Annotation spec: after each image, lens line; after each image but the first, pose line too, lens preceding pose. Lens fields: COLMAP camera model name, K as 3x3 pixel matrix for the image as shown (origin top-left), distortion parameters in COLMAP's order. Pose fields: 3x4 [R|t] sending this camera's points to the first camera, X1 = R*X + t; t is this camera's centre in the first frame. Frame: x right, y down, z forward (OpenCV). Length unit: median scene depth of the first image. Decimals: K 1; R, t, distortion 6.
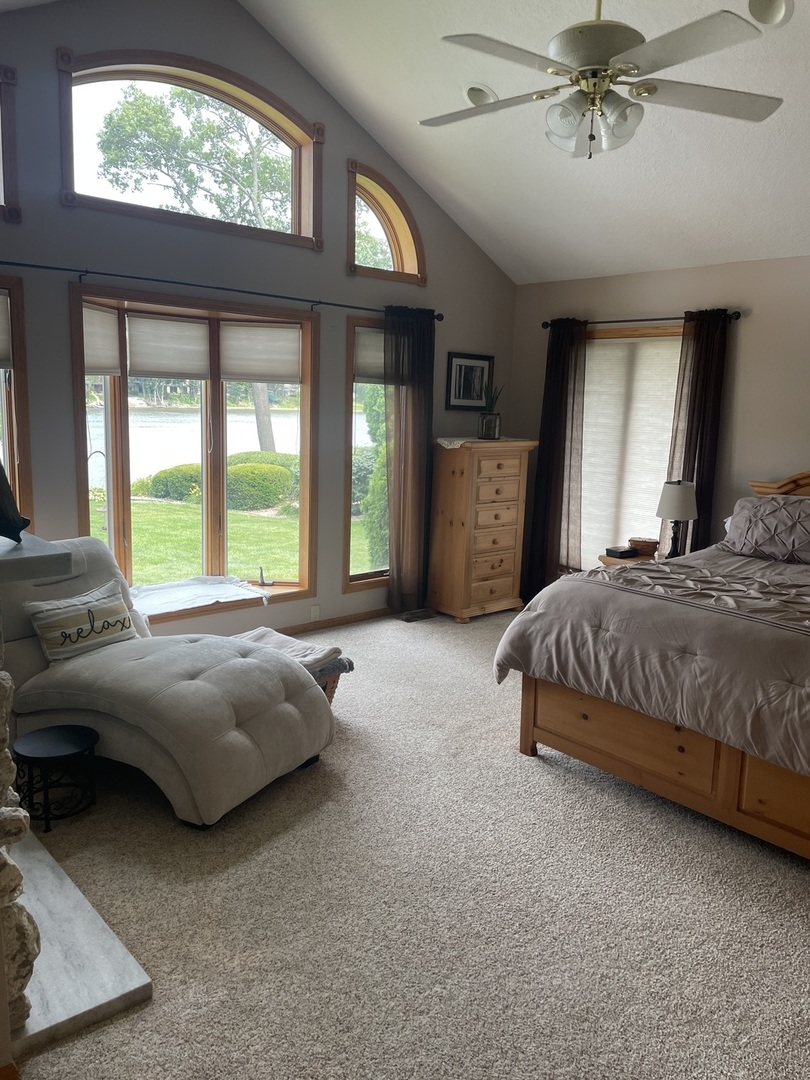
lens RADIAL K [[819.4, 0, 414.4], [0, 819.4, 542.4], [0, 0, 1]] dist [0.085796, -0.098491]
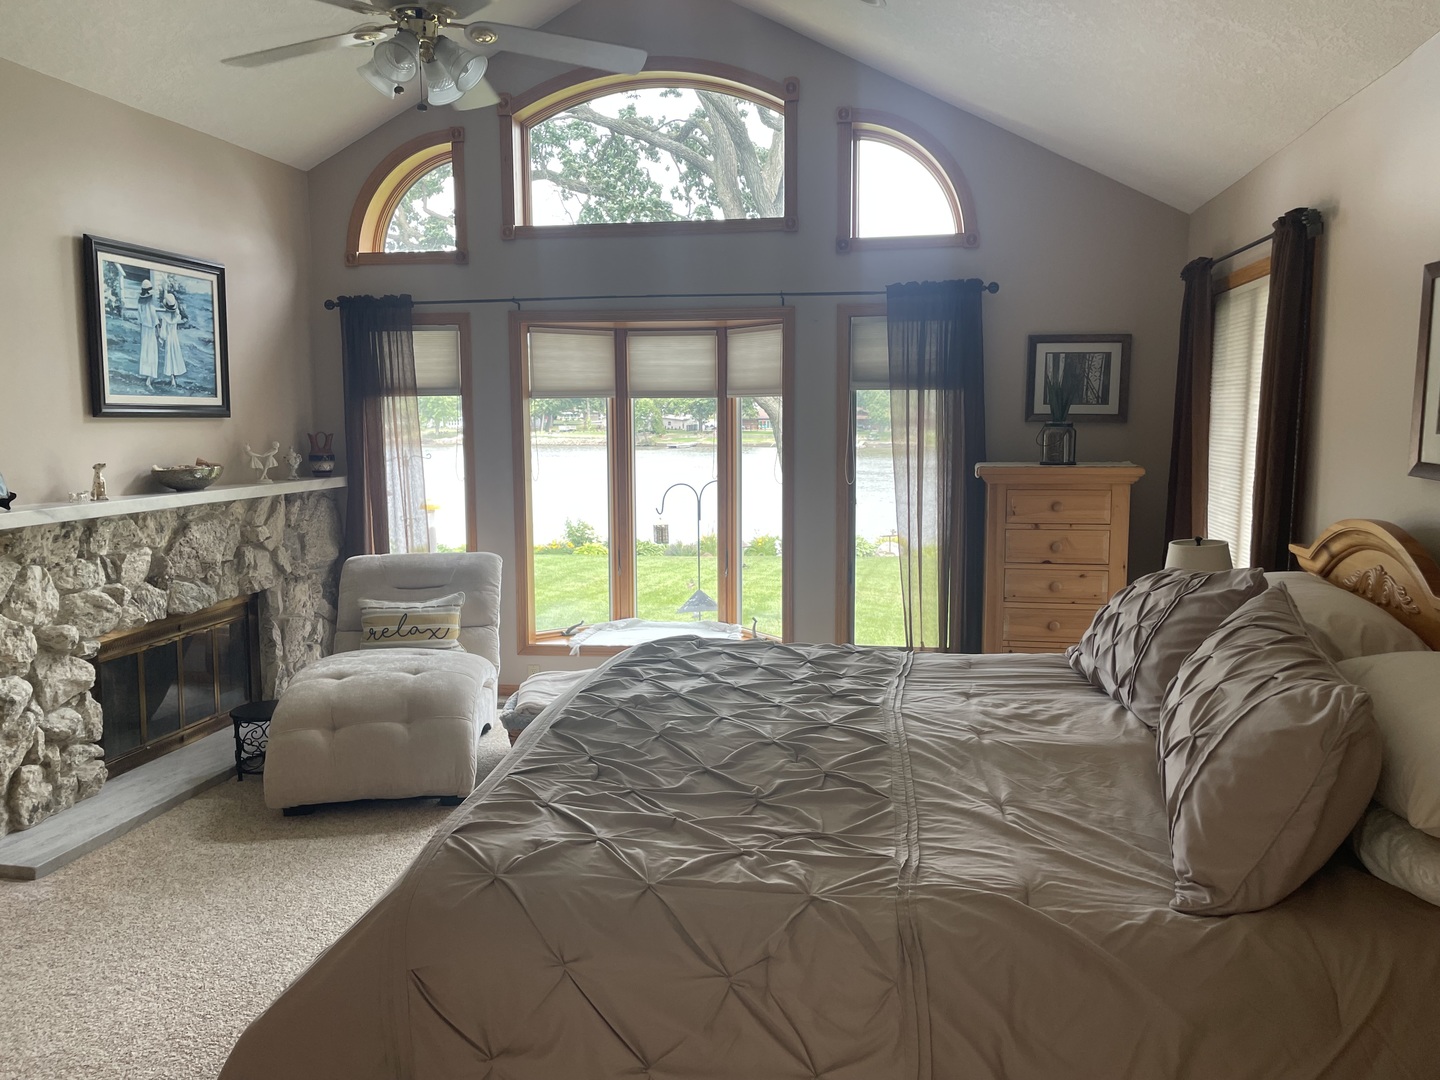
lens RADIAL K [[1092.5, 0, 725.8], [0, 1092.5, 541.7], [0, 0, 1]] dist [0.085796, -0.098491]
pose [[0.606163, 0.050054, -0.793764, 0.707718], [-0.117093, 0.992759, -0.026817, -0.015354], [0.786674, 0.109199, 0.607635, 0.329695]]
